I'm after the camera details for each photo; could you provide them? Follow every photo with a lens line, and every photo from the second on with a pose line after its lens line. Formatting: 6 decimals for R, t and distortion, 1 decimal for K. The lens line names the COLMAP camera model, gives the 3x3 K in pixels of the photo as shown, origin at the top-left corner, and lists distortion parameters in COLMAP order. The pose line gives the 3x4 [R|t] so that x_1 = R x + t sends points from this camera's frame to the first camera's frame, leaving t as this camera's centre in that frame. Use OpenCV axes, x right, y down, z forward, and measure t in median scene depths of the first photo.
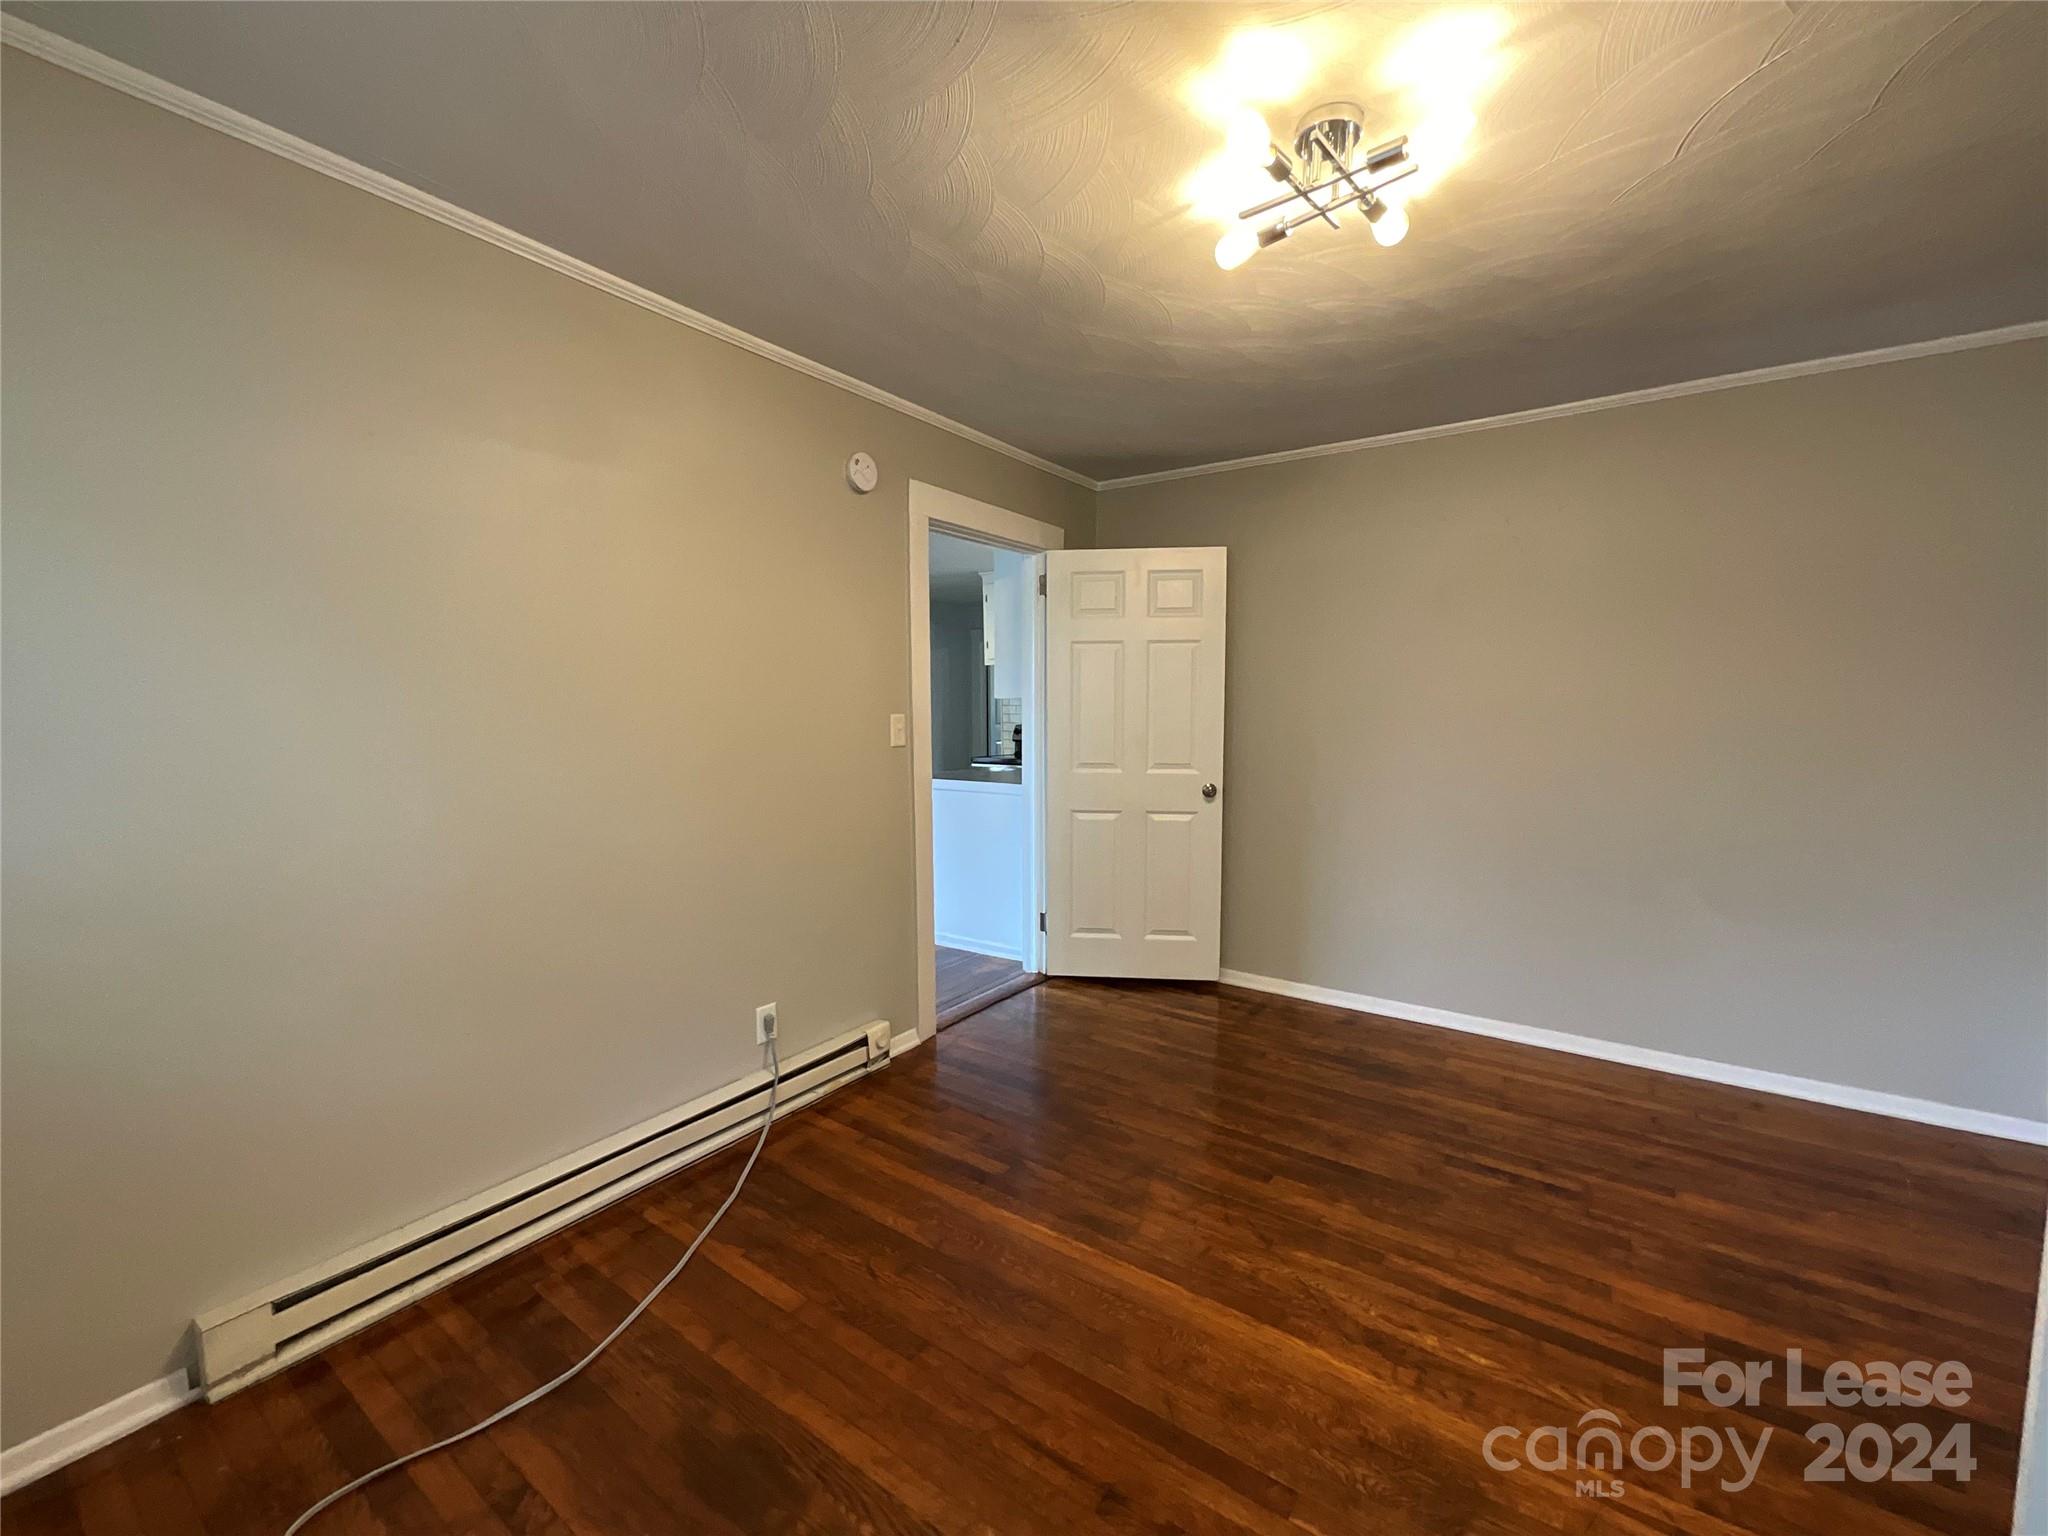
lens RADIAL K [[827.3, 0, 1029.2], [0, 827.3, 760.5], [0, 0, 1]] dist [-0.002466, 0.000311]
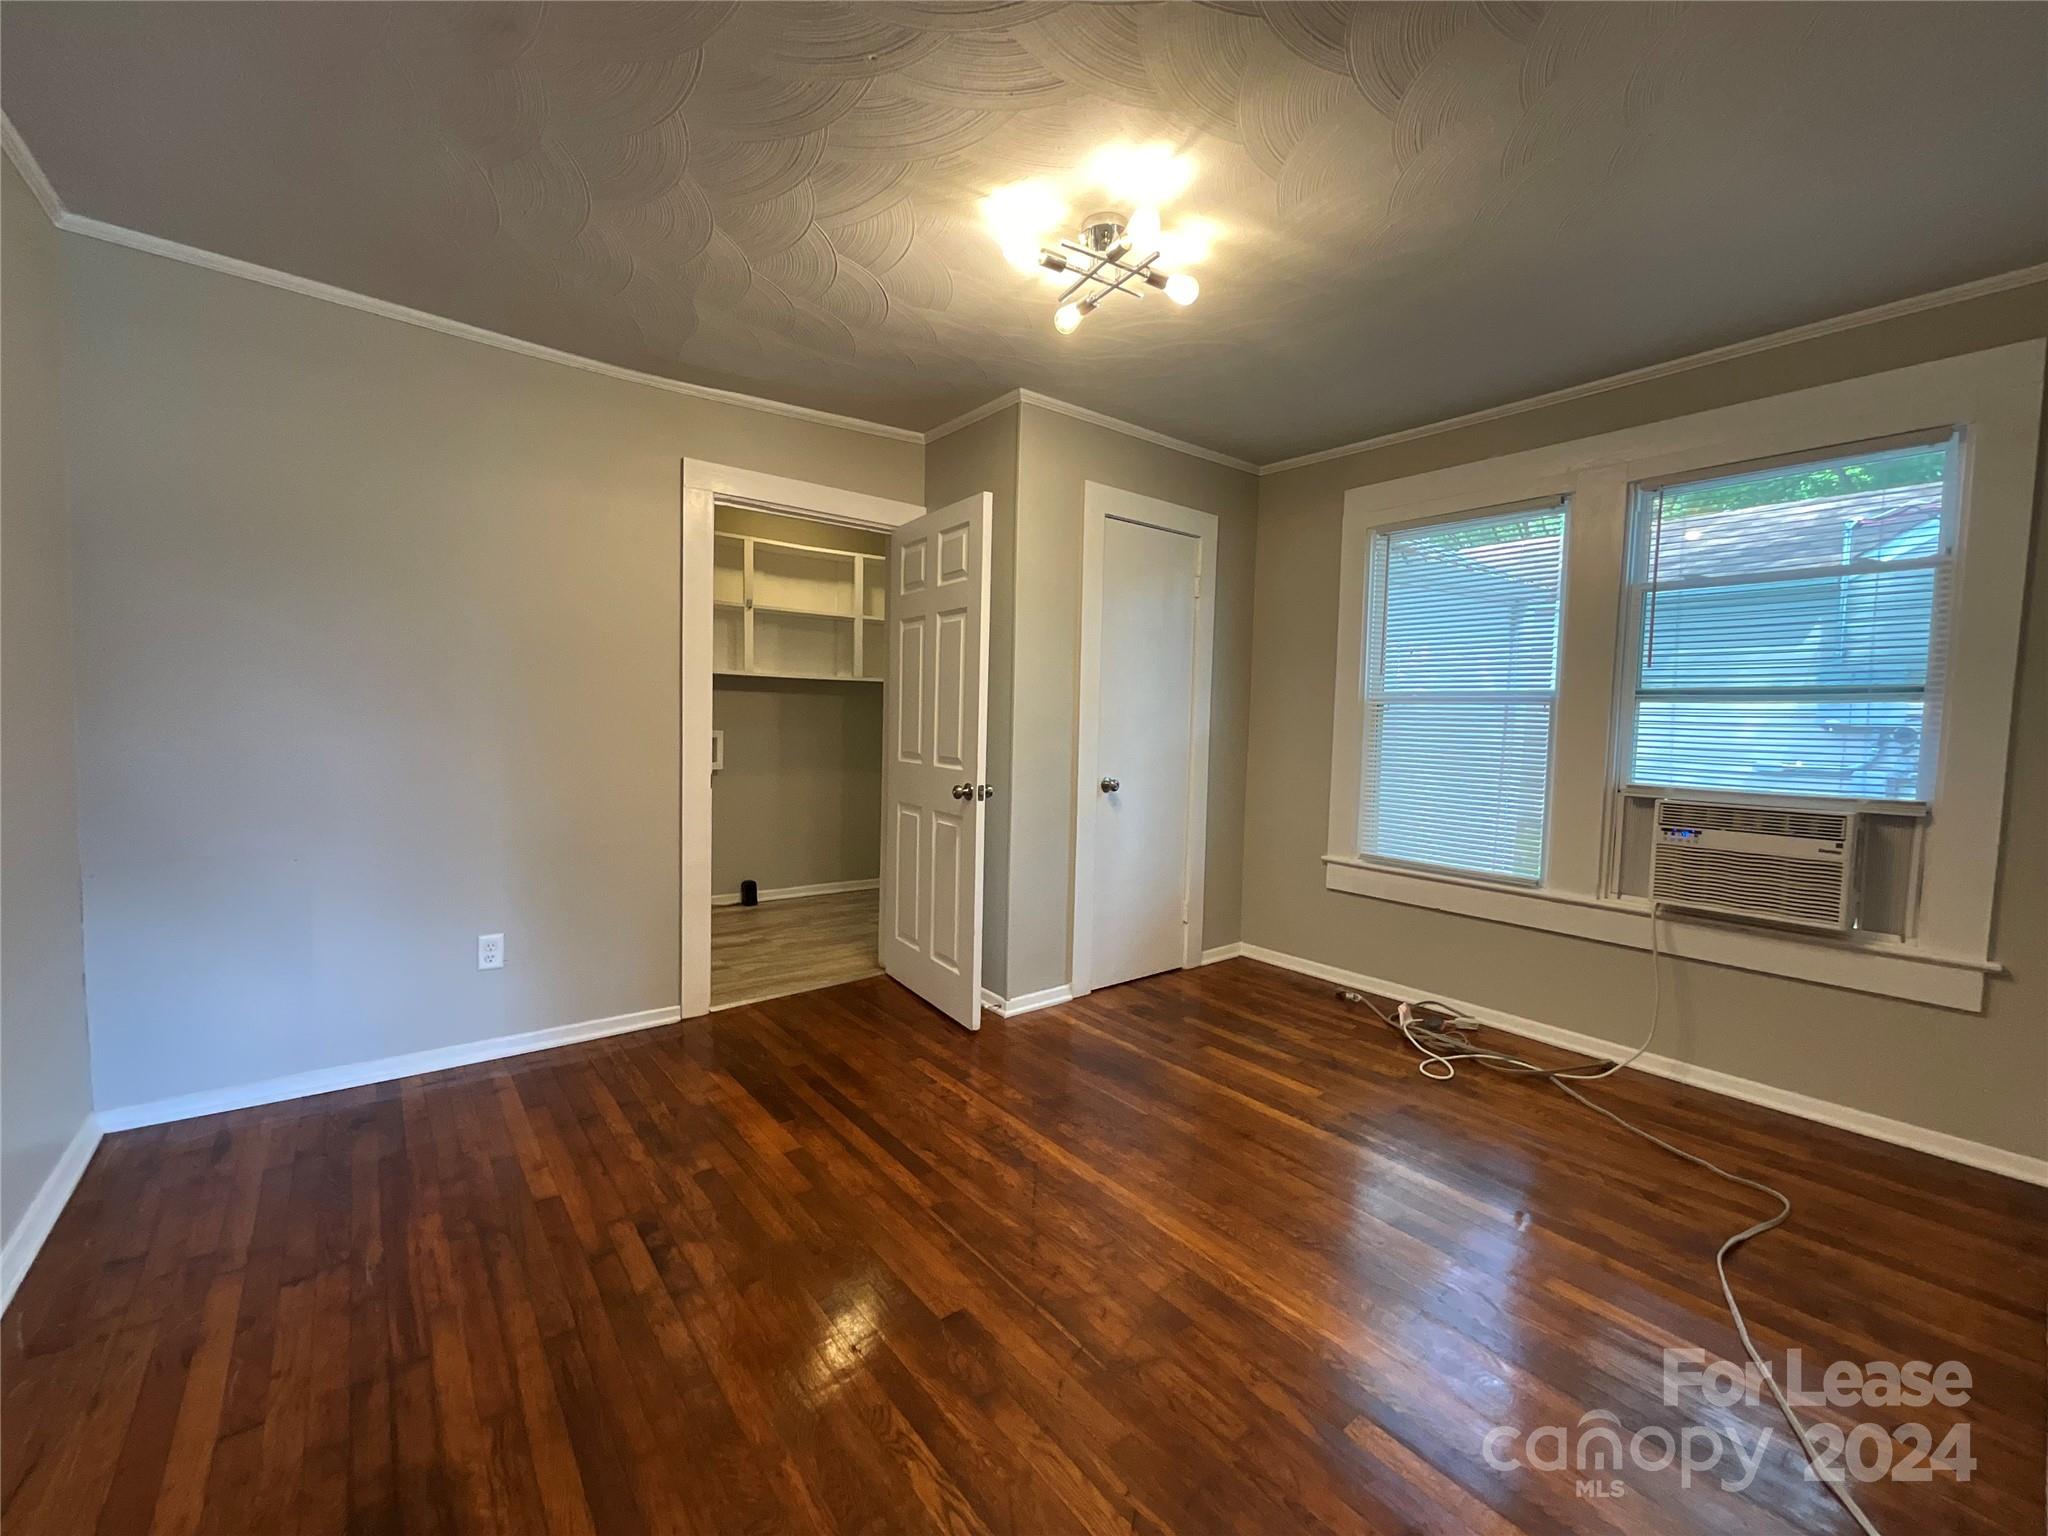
lens RADIAL K [[827.3, 0, 1026.3], [0, 827.3, 764.6], [0, 0, 1]] dist [-0.002466, 0.000311]
pose [[-0.957702, -0.037159, 0.285353, 0.048941], [-0.000011, 0.991632, 0.129093, -0.060170], [-0.287762, 0.123630, -0.949689, 1.722793]]
